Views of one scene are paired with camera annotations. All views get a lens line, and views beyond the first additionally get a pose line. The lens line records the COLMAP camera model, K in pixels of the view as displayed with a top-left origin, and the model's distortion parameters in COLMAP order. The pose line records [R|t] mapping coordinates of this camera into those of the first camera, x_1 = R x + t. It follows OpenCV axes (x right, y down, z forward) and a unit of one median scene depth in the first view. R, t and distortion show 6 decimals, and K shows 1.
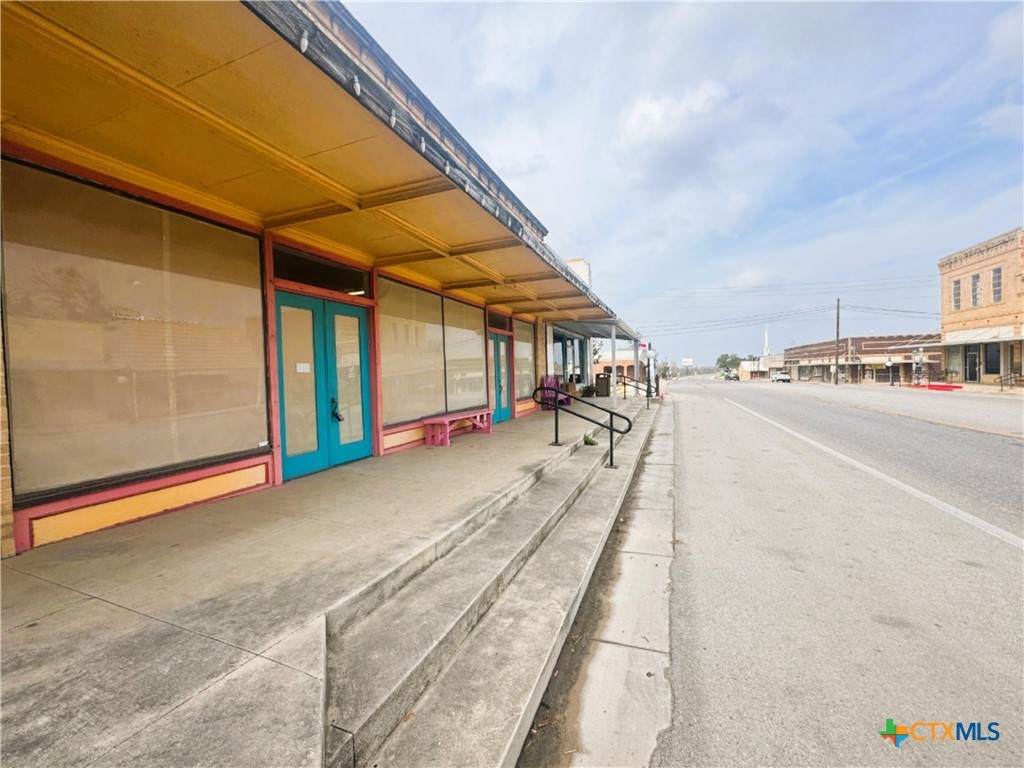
lens RADIAL K [[410.7, 0, 511.6], [0, 410.7, 383.7], [0, 0, 1]] dist [-0.009987, 0.001630]
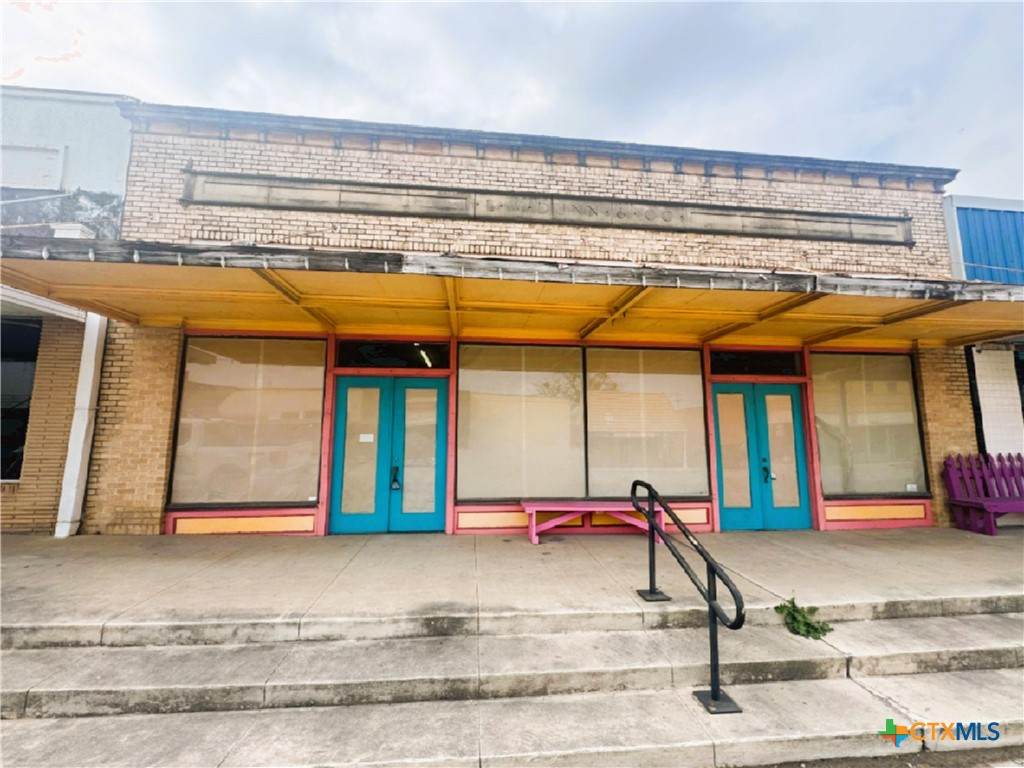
lens RADIAL K [[410.7, 0, 512.1], [0, 410.7, 380.1], [0, 0, 1]] dist [-0.009987, 0.001630]
pose [[0.466082, -0.079928, -0.881124, 0.855143], [-0.037757, 0.993207, -0.110067, -0.105699], [0.883935, 0.084569, 0.459898, 0.954586]]
